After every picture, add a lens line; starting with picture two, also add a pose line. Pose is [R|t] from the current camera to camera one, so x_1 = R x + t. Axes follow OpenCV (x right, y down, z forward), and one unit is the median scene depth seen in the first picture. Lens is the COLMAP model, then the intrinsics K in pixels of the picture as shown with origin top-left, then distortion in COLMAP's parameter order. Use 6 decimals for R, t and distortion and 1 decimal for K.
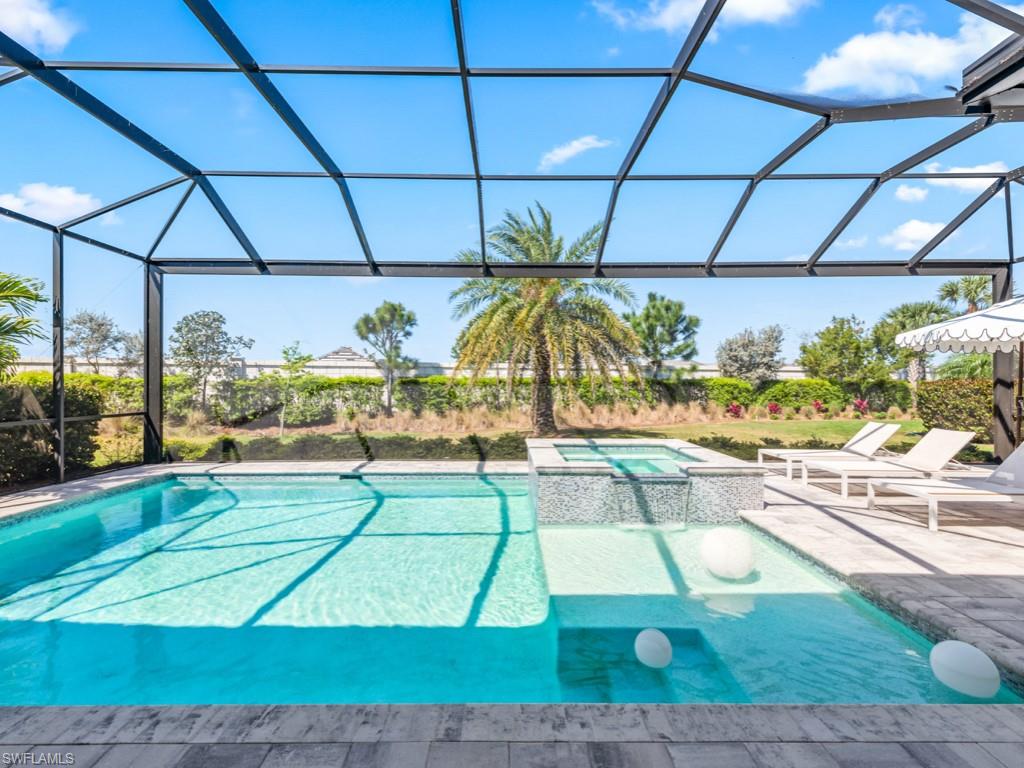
lens RADIAL K [[457.7, 0, 511.2], [0, 457.7, 379.9], [0, 0, 1]] dist [0.018156, -0.000042]
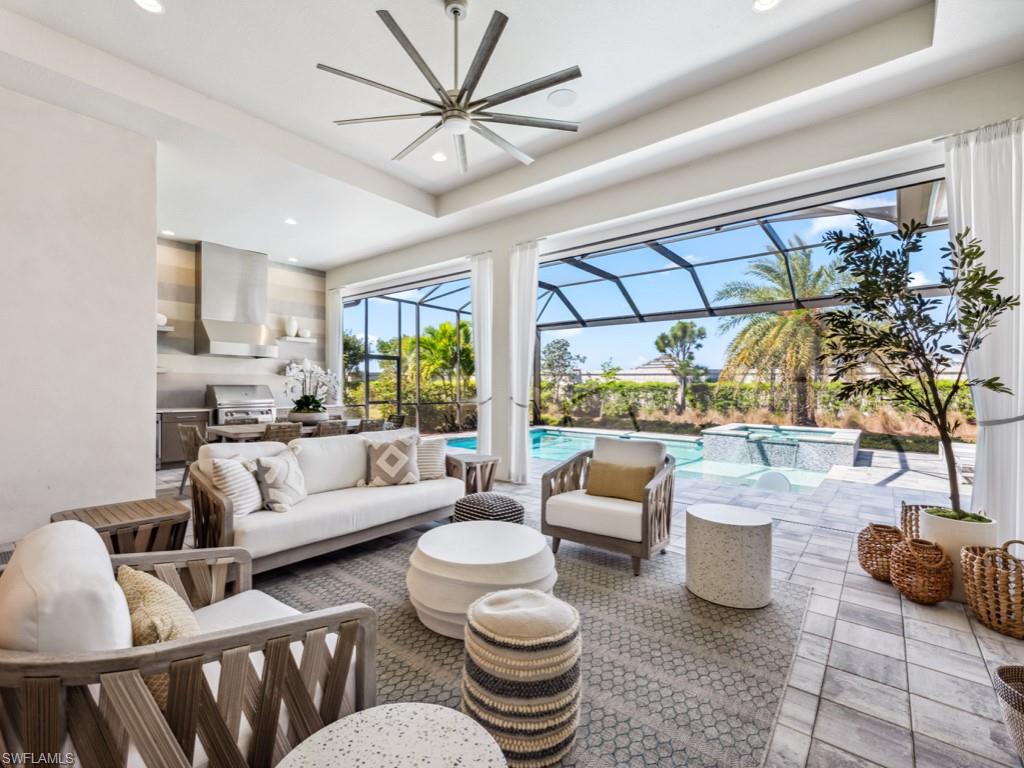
lens RADIAL K [[457.7, 0, 511.2], [0, 457.7, 379.9], [0, 0, 1]] dist [0.018156, -0.000042]
pose [[0.771421, -0.004916, -0.636306, 0.174269], [-0.001723, 0.999950, -0.009815, 0.000750], [0.636322, 0.008668, 0.771374, -0.258215]]
